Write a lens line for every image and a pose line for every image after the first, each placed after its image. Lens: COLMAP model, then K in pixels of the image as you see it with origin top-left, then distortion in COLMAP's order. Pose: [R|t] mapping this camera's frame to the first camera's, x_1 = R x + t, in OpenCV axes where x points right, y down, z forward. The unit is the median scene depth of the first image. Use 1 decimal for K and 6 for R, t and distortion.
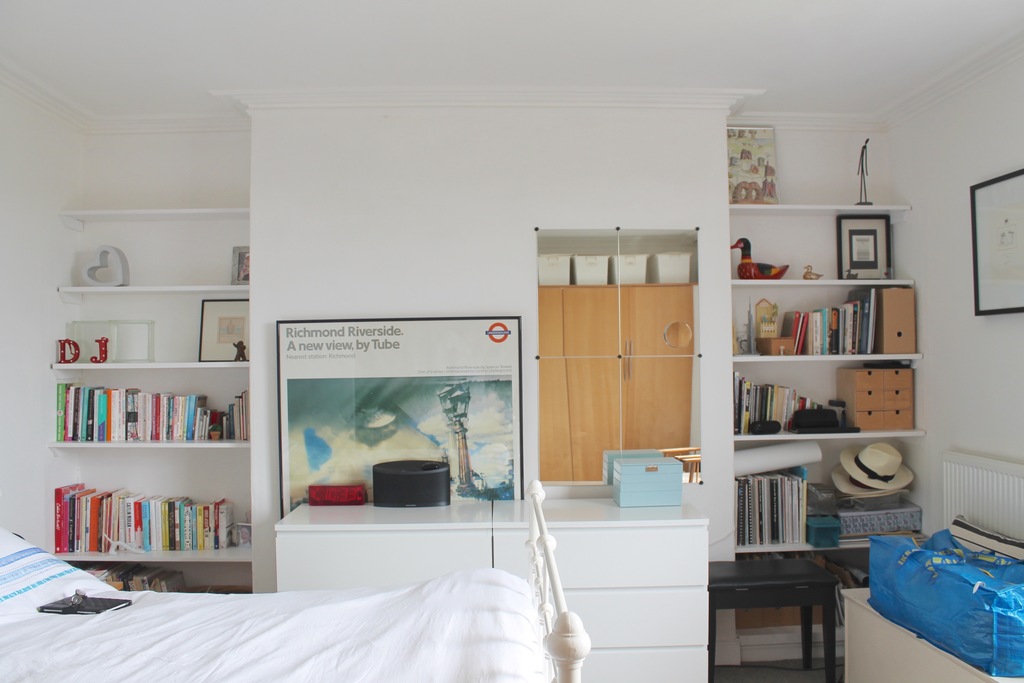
lens RADIAL K [[895.3, 0, 512.0], [0, 895.3, 341.5], [0, 0, 1]] dist [-0.149671, 0.157516]
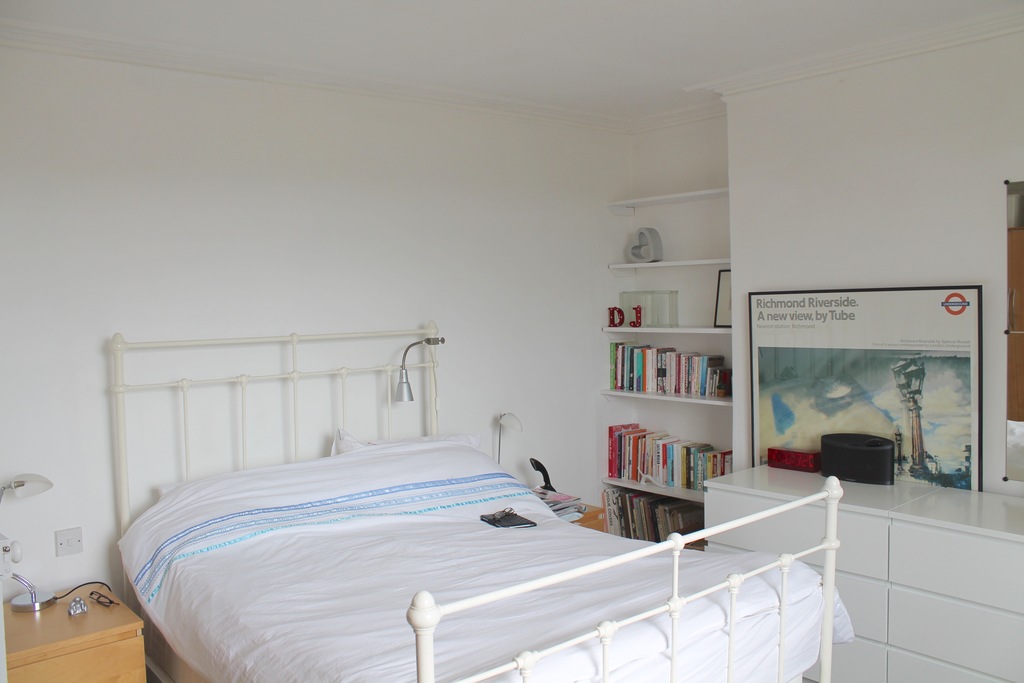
lens RADIAL K [[895.3, 0, 512.0], [0, 895.3, 341.5], [0, 0, 1]] dist [-0.149671, 0.157516]
pose [[0.613935, 0.035119, -0.788575, 0.402454], [0.035871, 0.996737, 0.072316, -0.051518], [0.788541, -0.072684, 0.610671, 0.110877]]
